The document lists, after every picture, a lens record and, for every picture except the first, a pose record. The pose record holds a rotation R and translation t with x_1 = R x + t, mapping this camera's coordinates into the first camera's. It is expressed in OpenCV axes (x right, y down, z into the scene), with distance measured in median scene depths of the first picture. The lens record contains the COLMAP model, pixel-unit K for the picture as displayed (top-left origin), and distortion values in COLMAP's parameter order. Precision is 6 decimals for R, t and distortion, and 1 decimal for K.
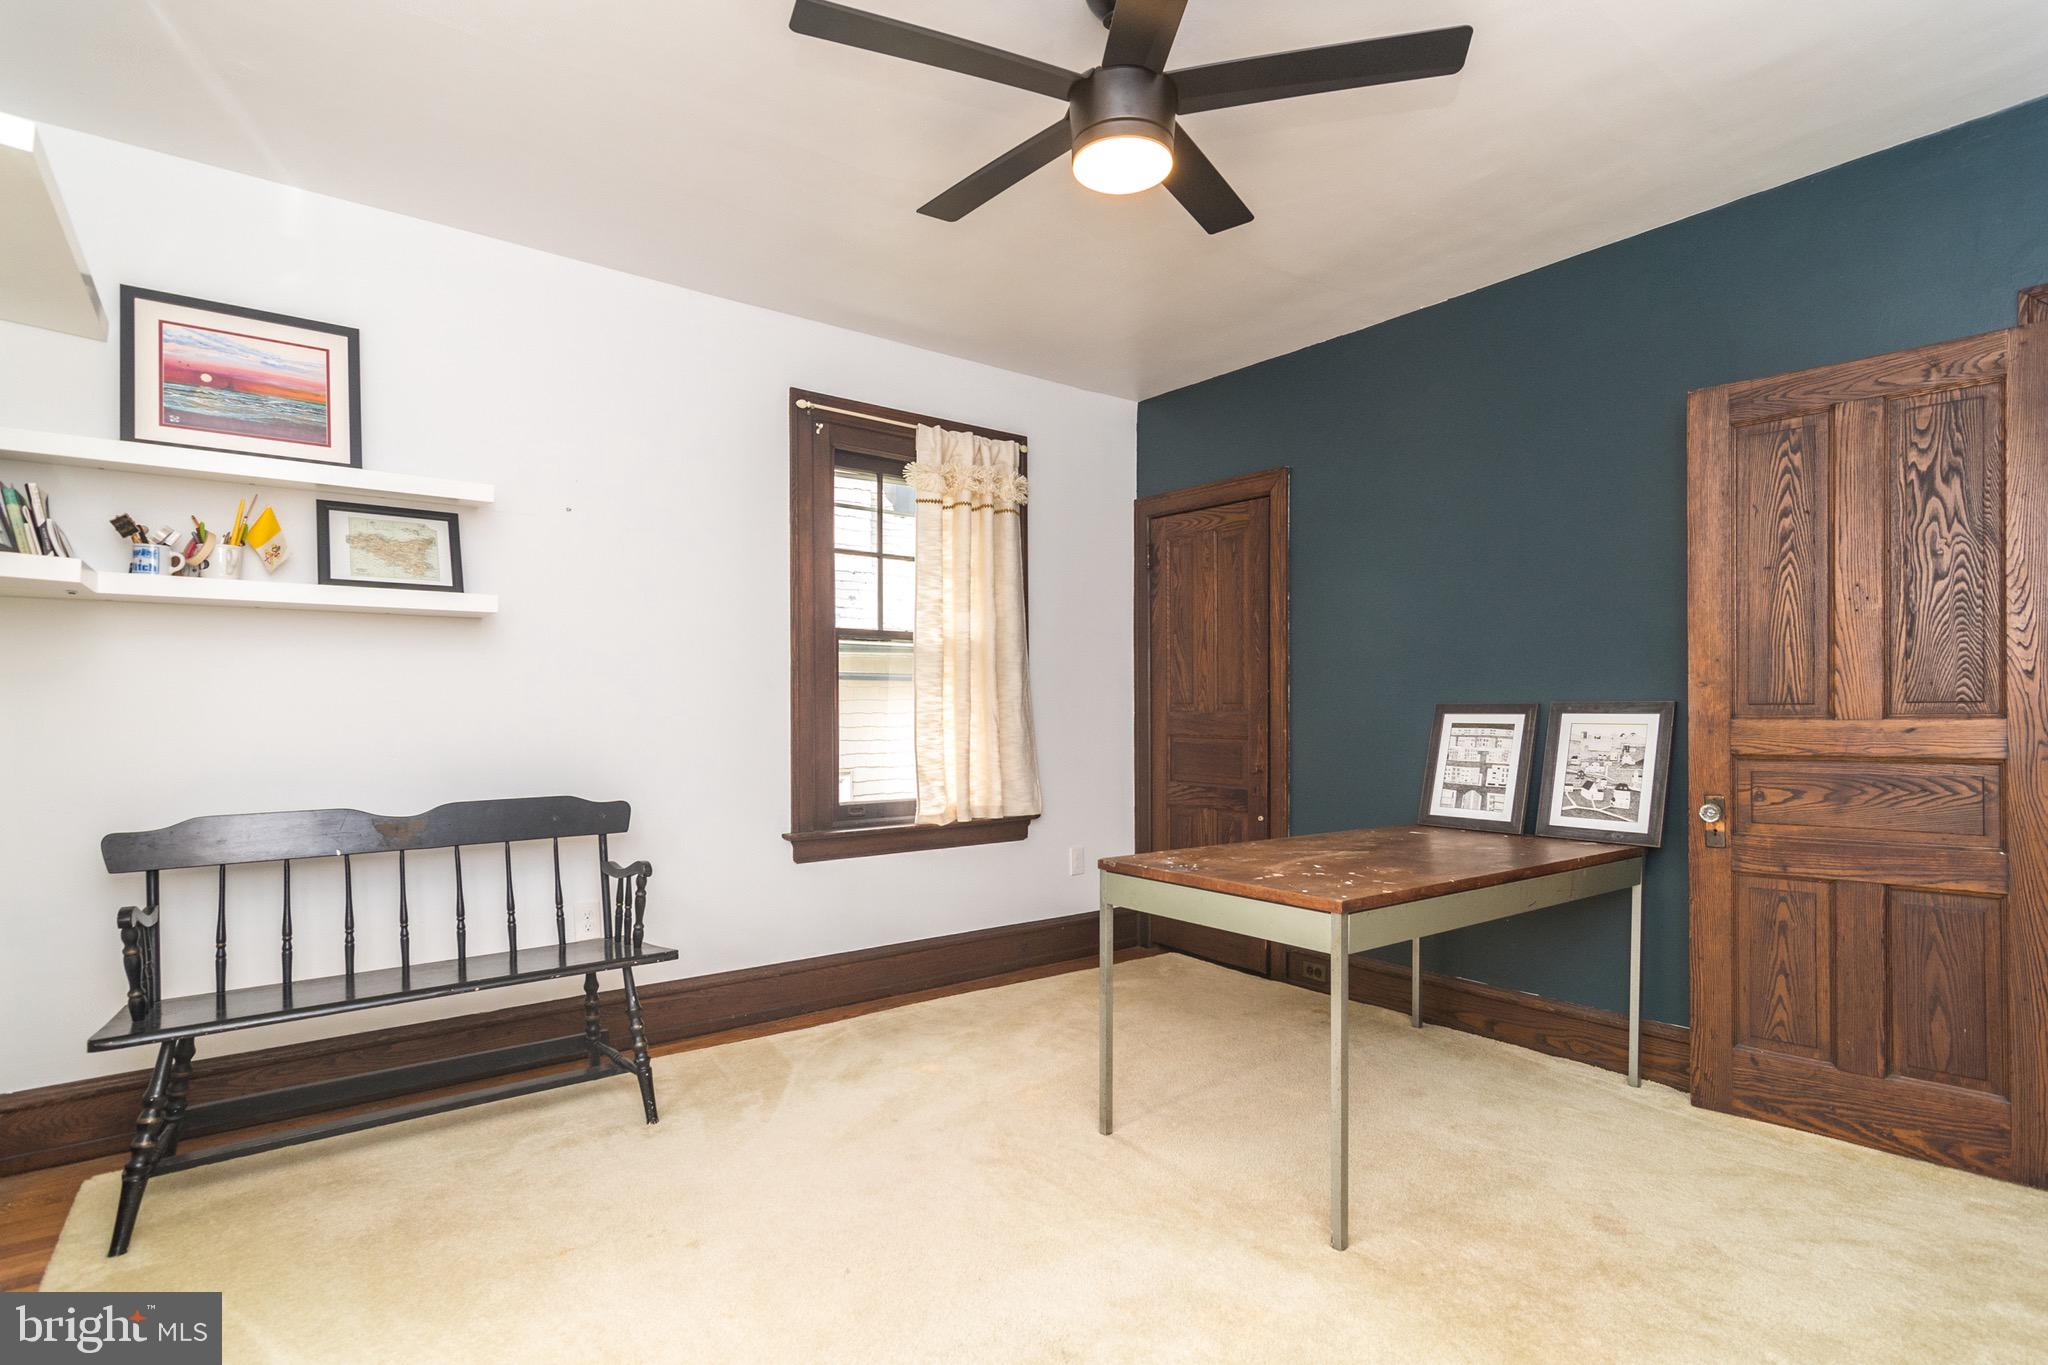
lens RADIAL K [[1014.2, 0, 1005.6], [0, 1014.2, 748.5], [0, 0, 1]] dist [0.001036, 0.000517]
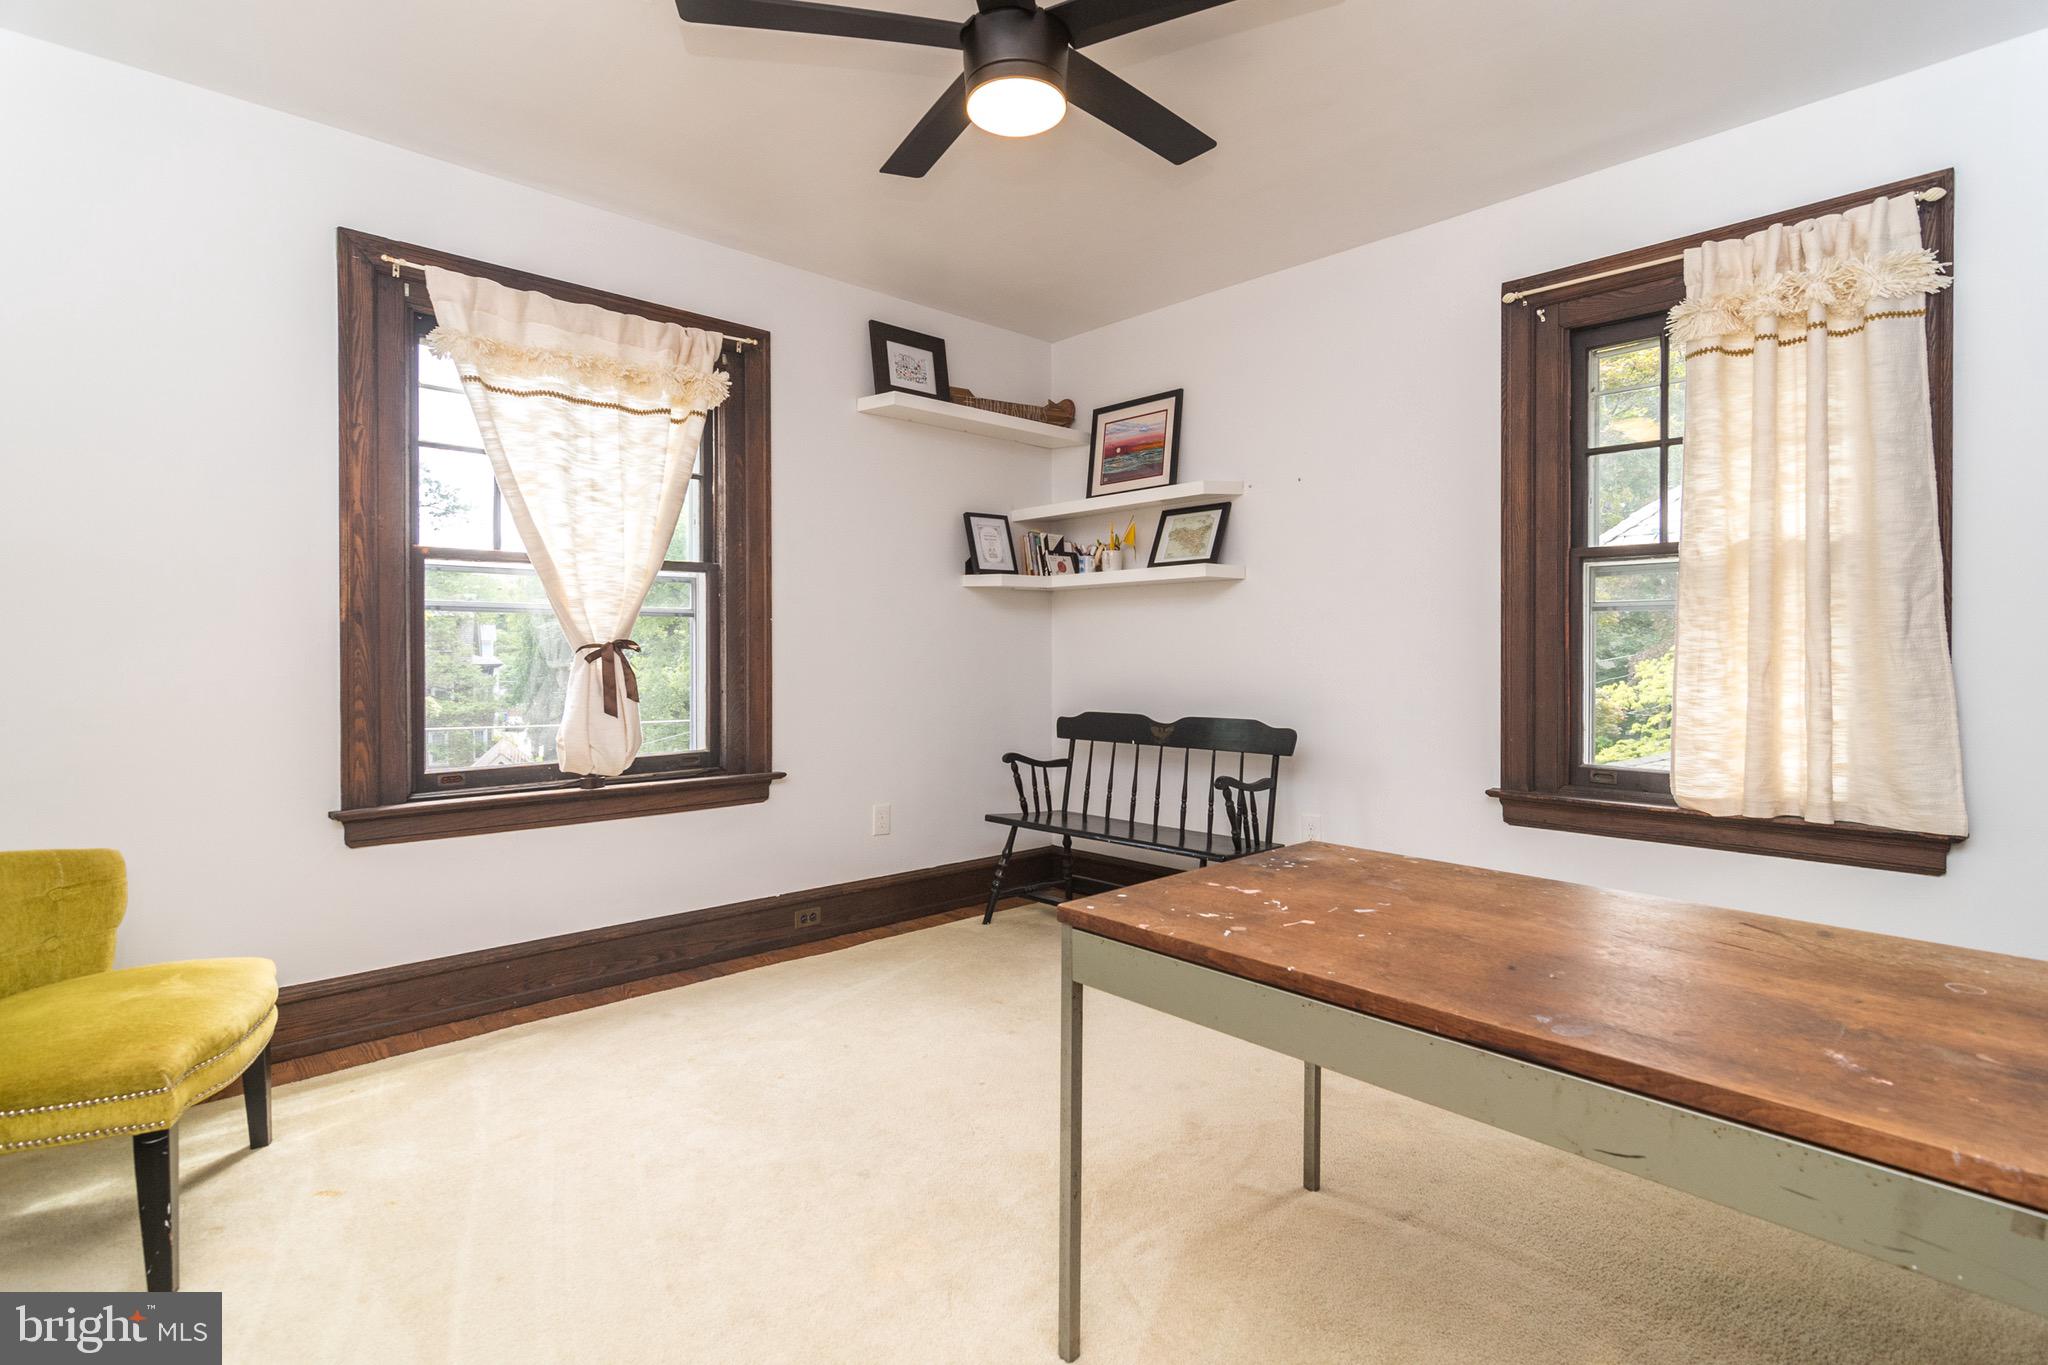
lens RADIAL K [[1013.8, 0, 1024.0], [0, 1013.8, 682.5], [0, 0, 1]] dist [-0.002127, 0.000724]
pose [[0.093115, 0.036658, -0.994980, 0.636676], [-0.032786, 0.998893, 0.033734, -0.026166], [0.995115, 0.029481, 0.094214, 0.513849]]
